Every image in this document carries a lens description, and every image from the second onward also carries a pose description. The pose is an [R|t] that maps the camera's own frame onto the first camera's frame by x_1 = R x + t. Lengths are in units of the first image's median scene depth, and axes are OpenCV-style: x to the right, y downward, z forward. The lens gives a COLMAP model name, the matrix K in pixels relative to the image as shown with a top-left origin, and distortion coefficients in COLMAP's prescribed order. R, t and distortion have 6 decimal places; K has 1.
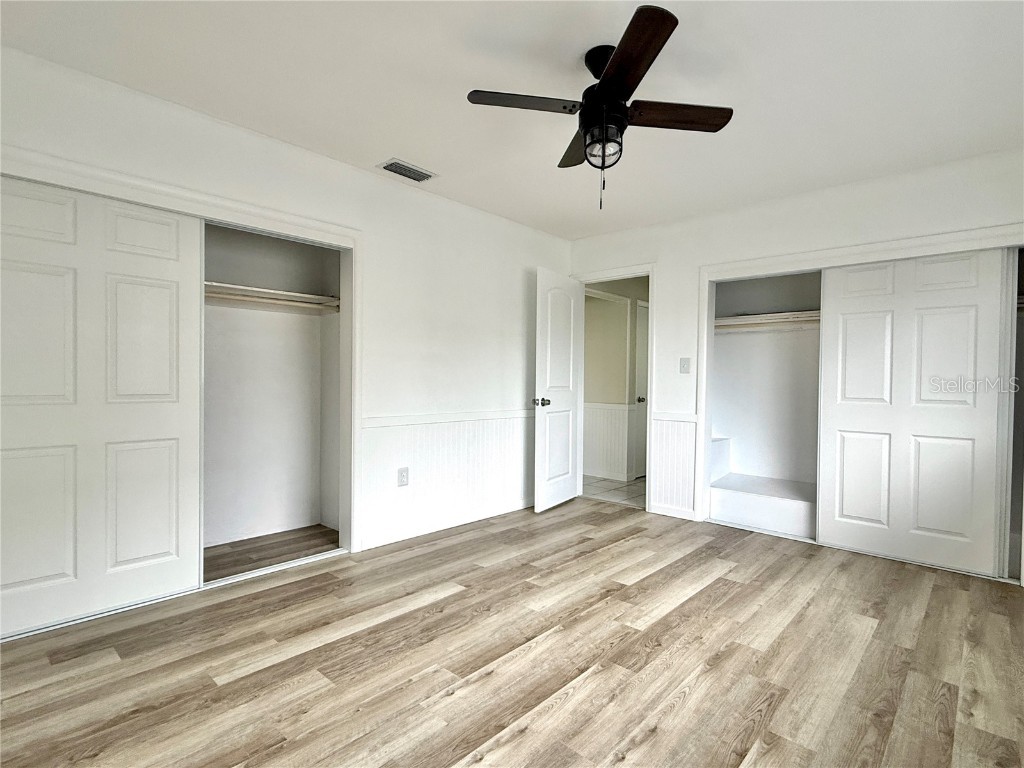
lens RADIAL K [[521.6, 0, 512.0], [0, 521.6, 384.0], [0, 0, 1]] dist [-0.002187, 0.001198]
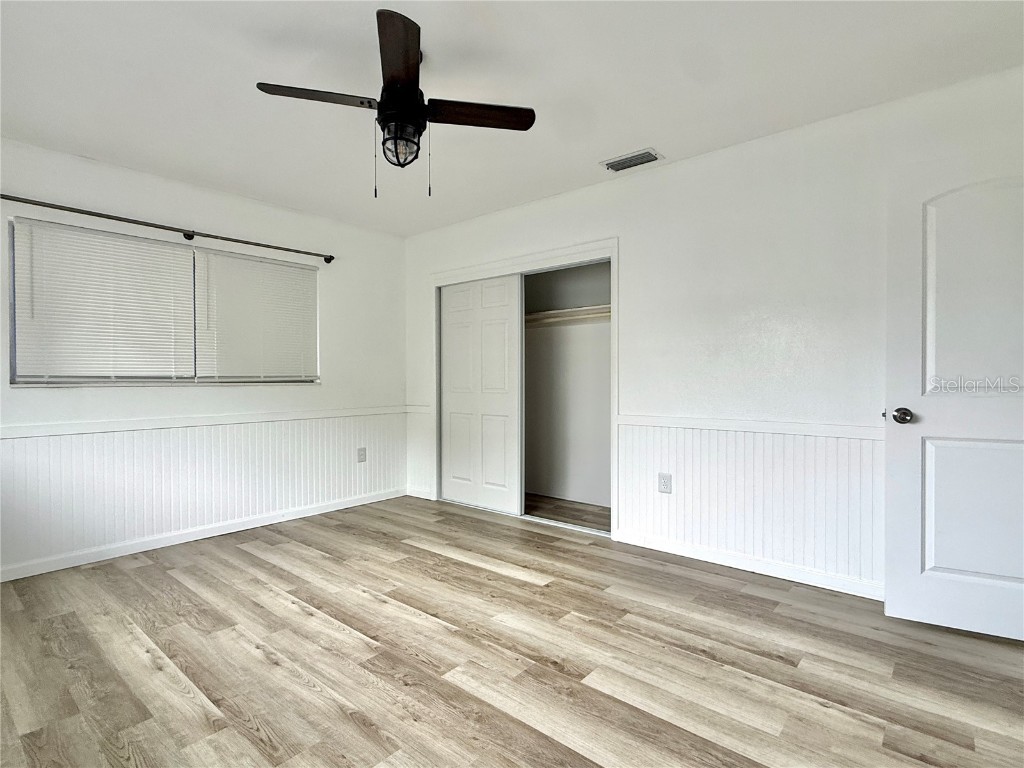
lens RADIAL K [[521.6, 0, 512.0], [0, 521.6, 384.0], [0, 0, 1]] dist [-0.002187, 0.001198]
pose [[0.036943, 0.001185, -0.999317, 1.057780], [-0.003867, 0.999992, 0.001043, 0.005623], [0.999310, 0.003826, 0.036948, 1.054648]]
